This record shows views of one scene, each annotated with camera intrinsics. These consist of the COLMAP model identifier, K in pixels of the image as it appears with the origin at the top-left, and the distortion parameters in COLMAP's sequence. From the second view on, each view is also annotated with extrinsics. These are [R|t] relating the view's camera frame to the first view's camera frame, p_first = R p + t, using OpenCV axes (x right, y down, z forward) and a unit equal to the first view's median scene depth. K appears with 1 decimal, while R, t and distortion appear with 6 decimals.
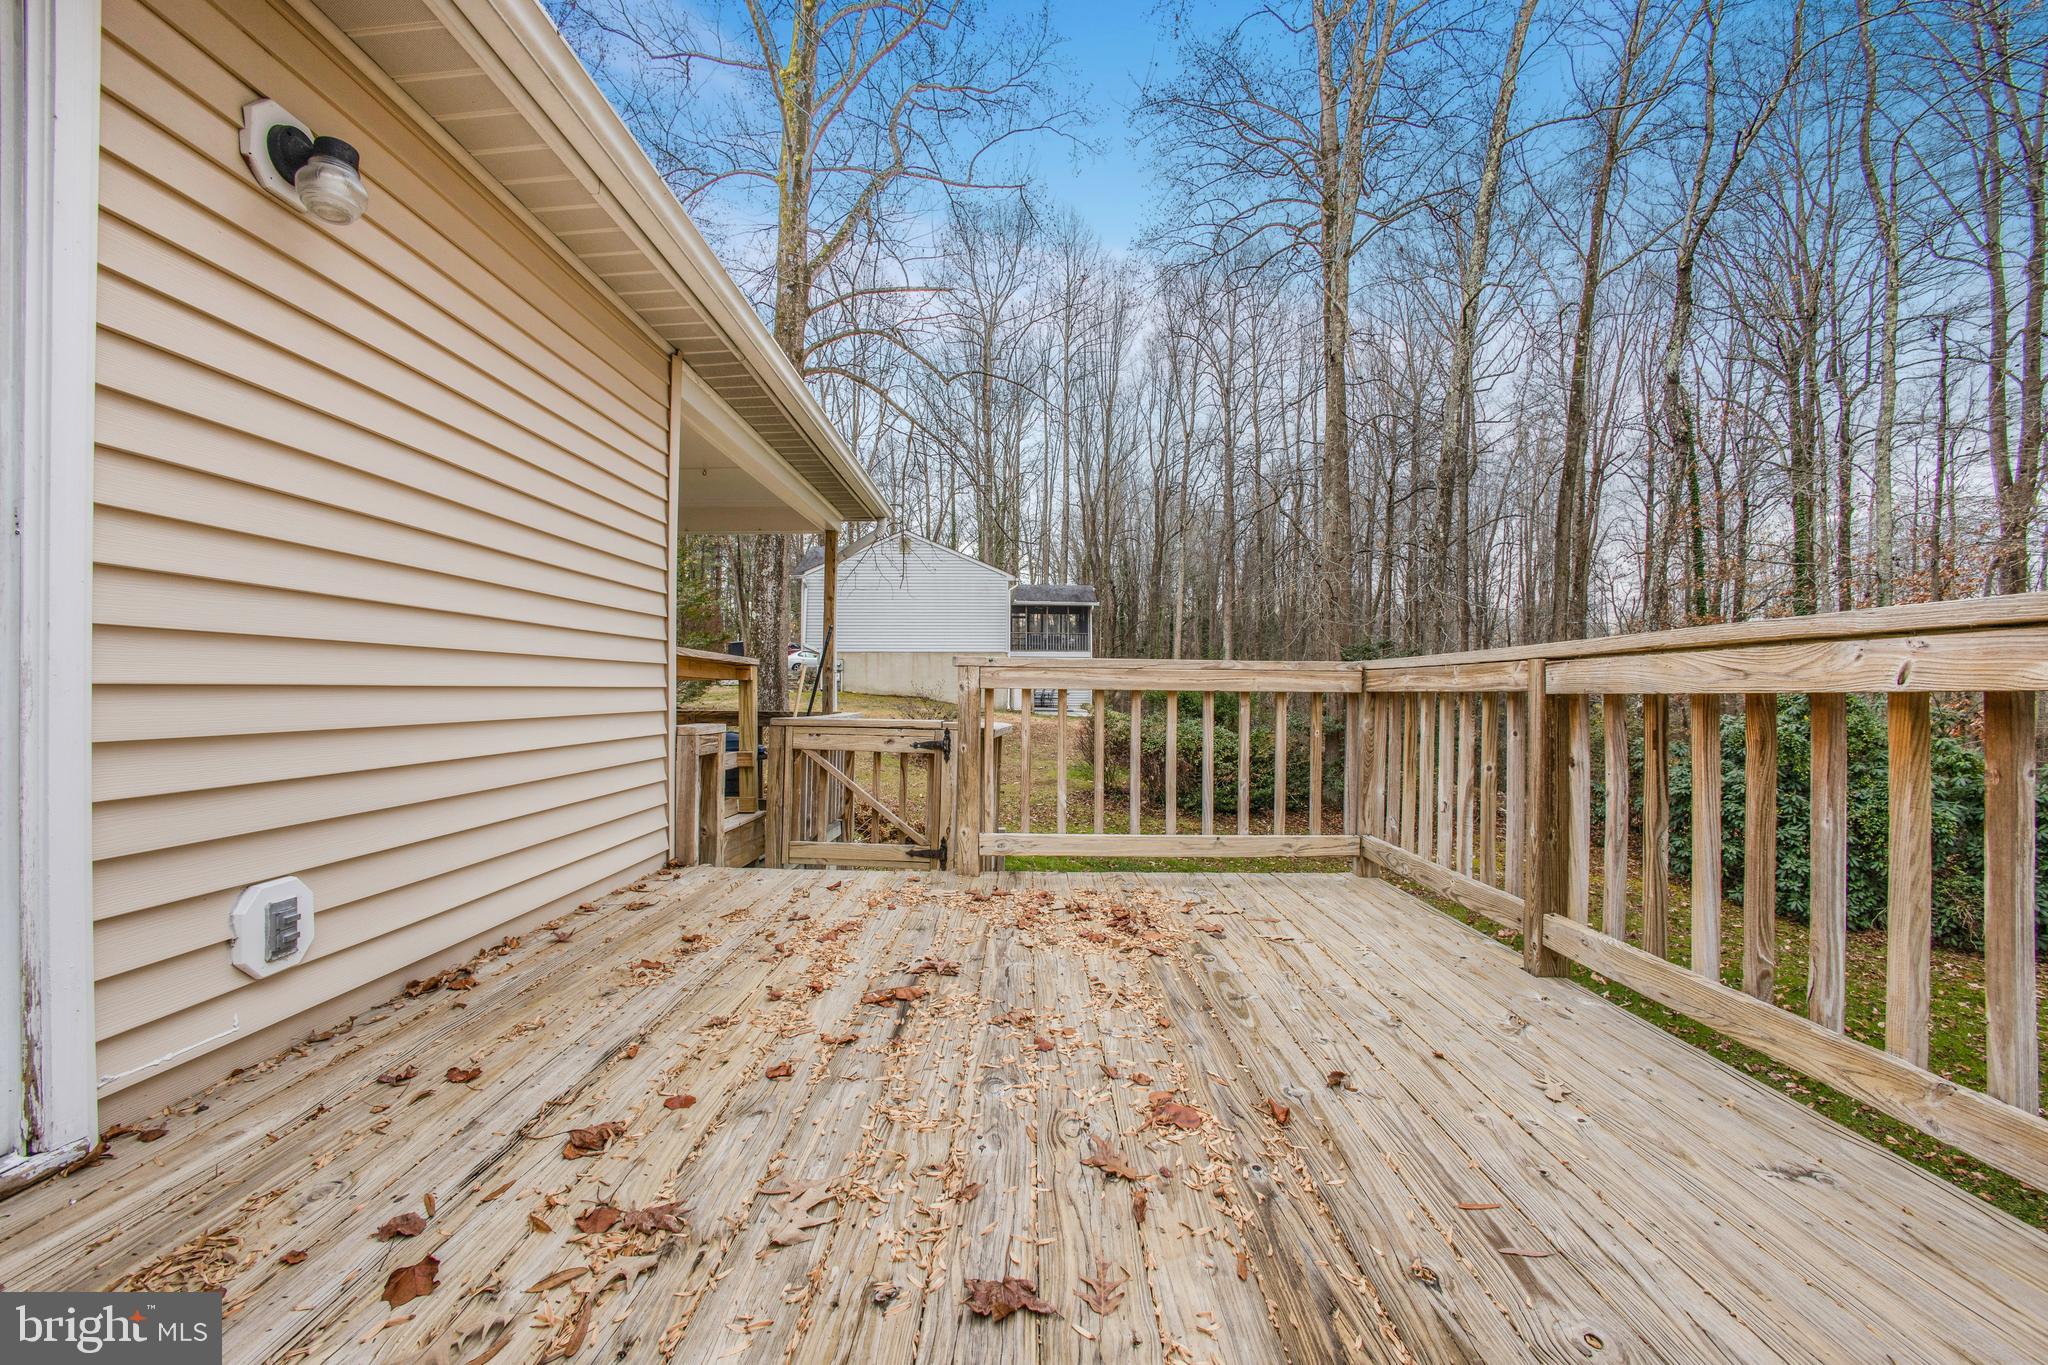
lens RADIAL K [[898.8, 0, 1004.2], [0, 898.8, 685.4], [0, 0, 1]] dist [-0.084536, 0.022597]
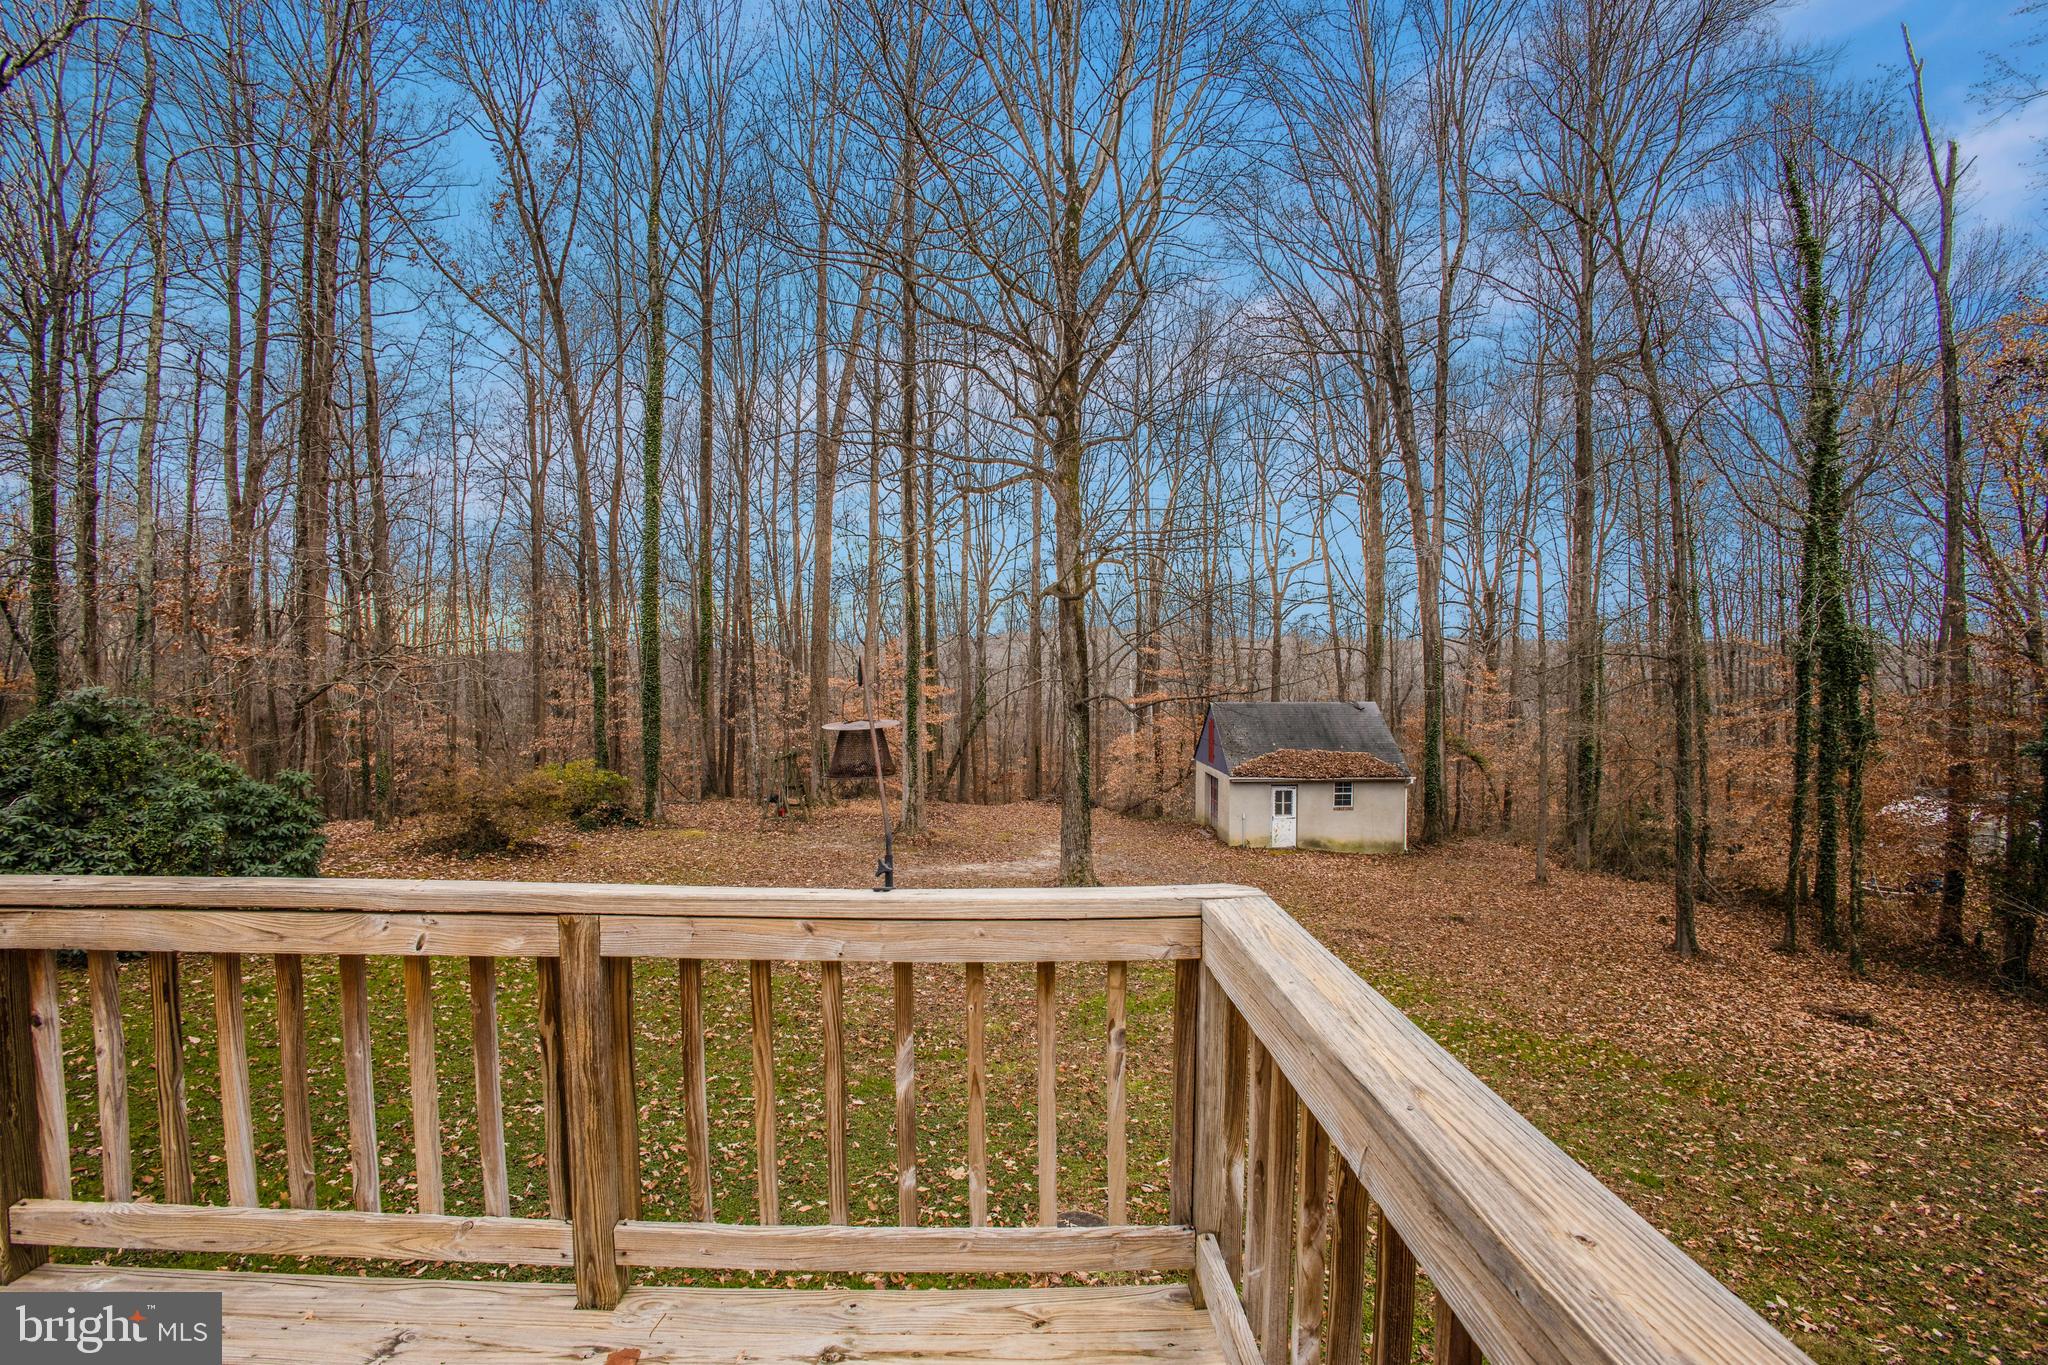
lens RADIAL K [[940.1, 0, 1020.4], [0, 940.1, 691.0], [0, 0, 1]] dist [-0.095921, 0.020822]
pose [[-0.042337, -0.020216, 0.998899, -0.138131], [-0.000933, 0.999796, 0.020195, -0.159546], [-0.999103, -0.000077, -0.042348, 0.039367]]
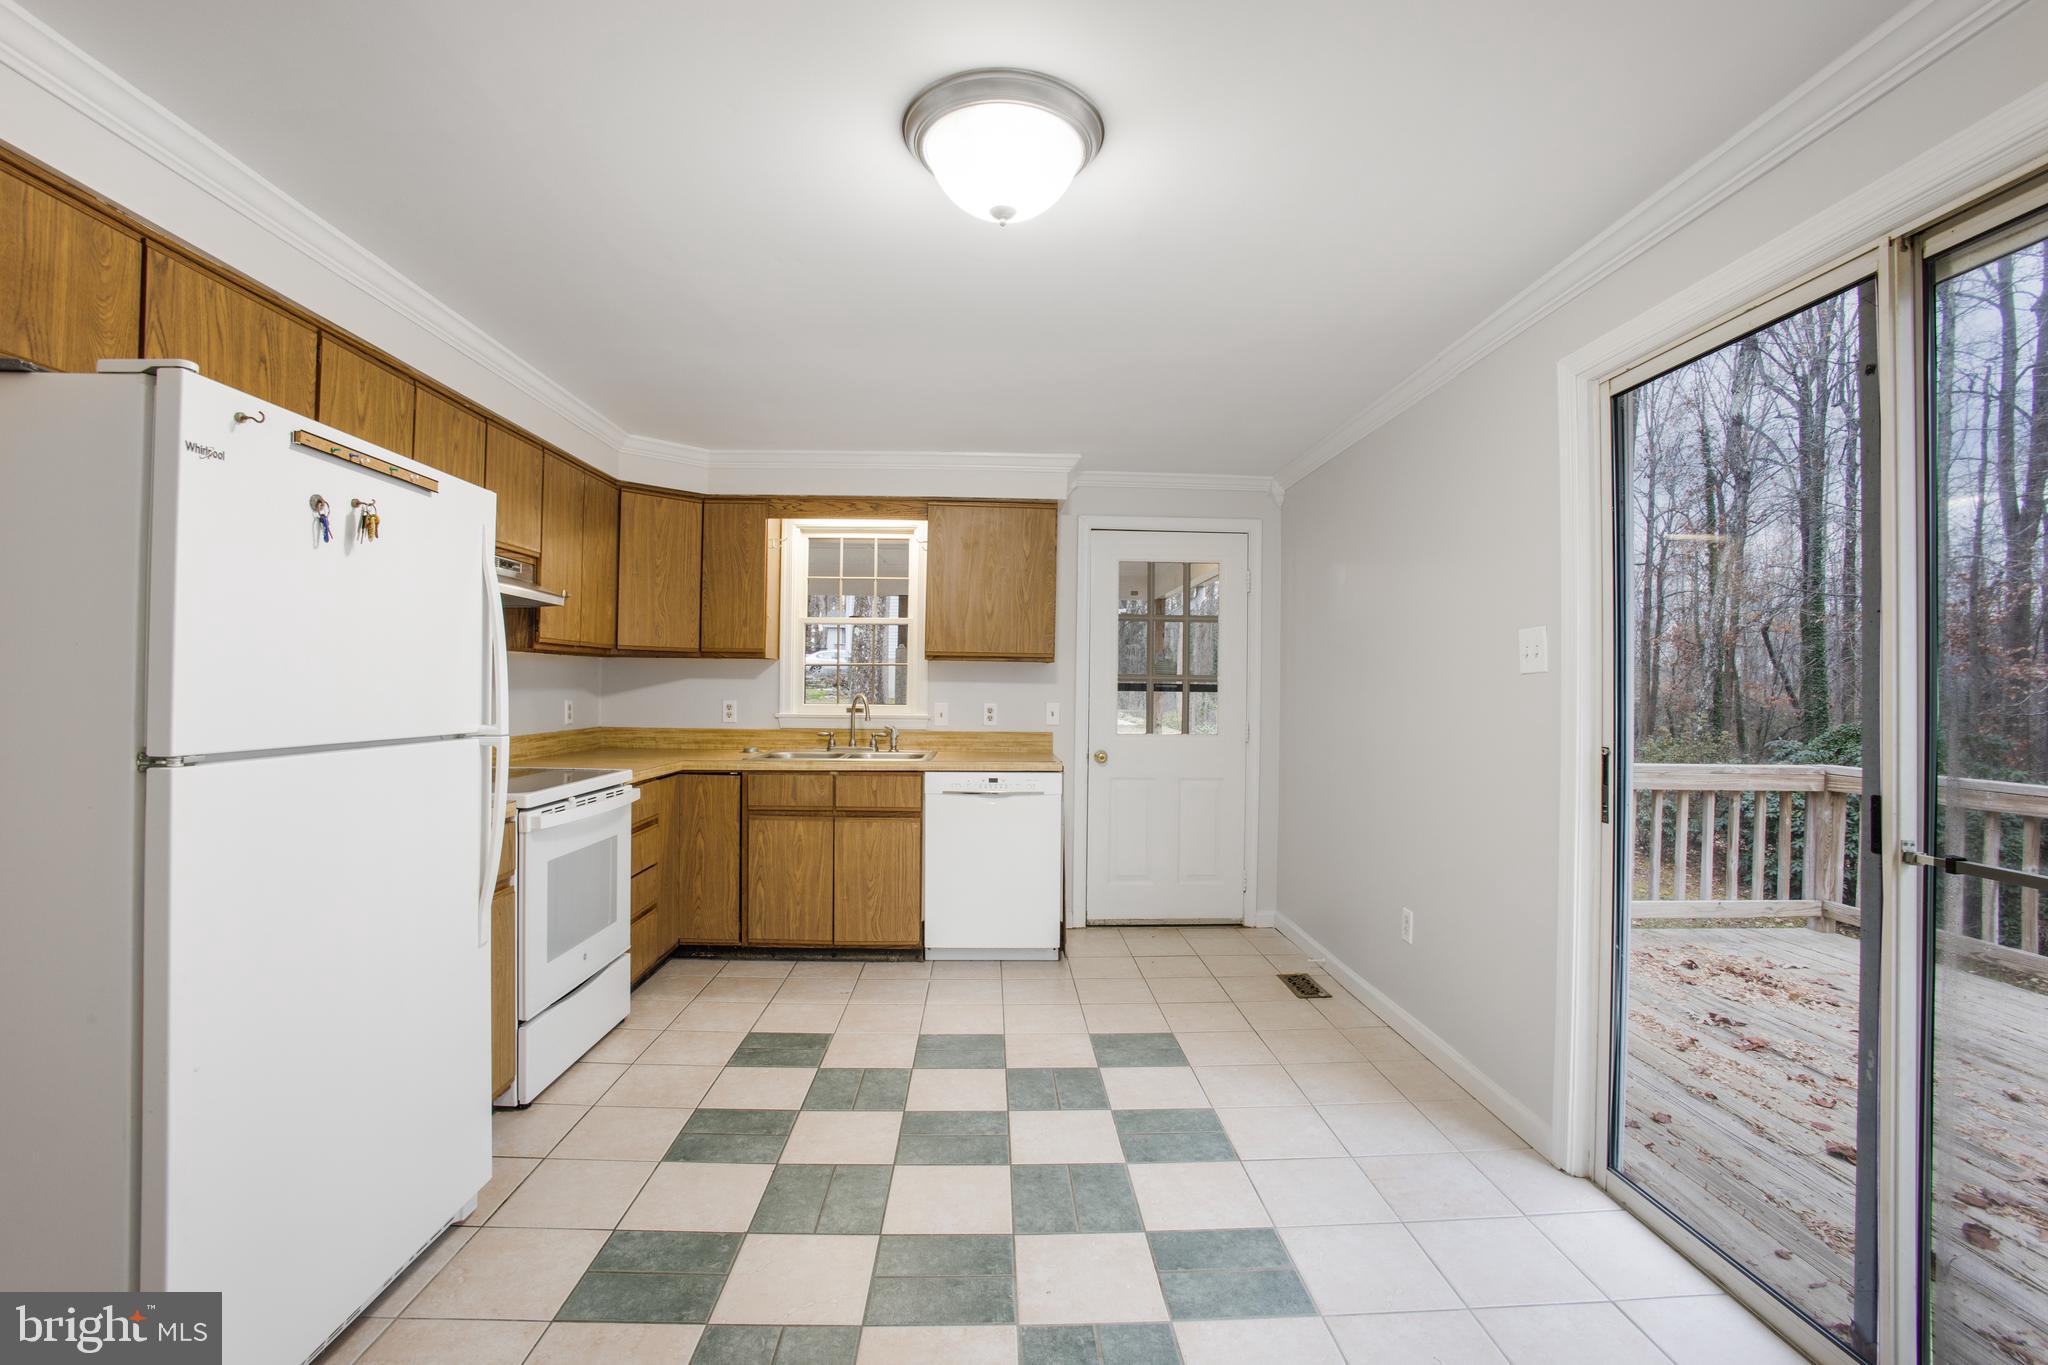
lens RADIAL K [[896.2, 0, 1026.1], [0, 896.2, 681.5], [0, 0, 1]] dist [-0.068458, 0.021613]
pose [[0.999094, 0.014516, 0.040010, -0.830961], [-0.014537, 0.999894, 0.000251, -0.138202], [-0.040002, -0.000832, 0.999199, -0.216982]]
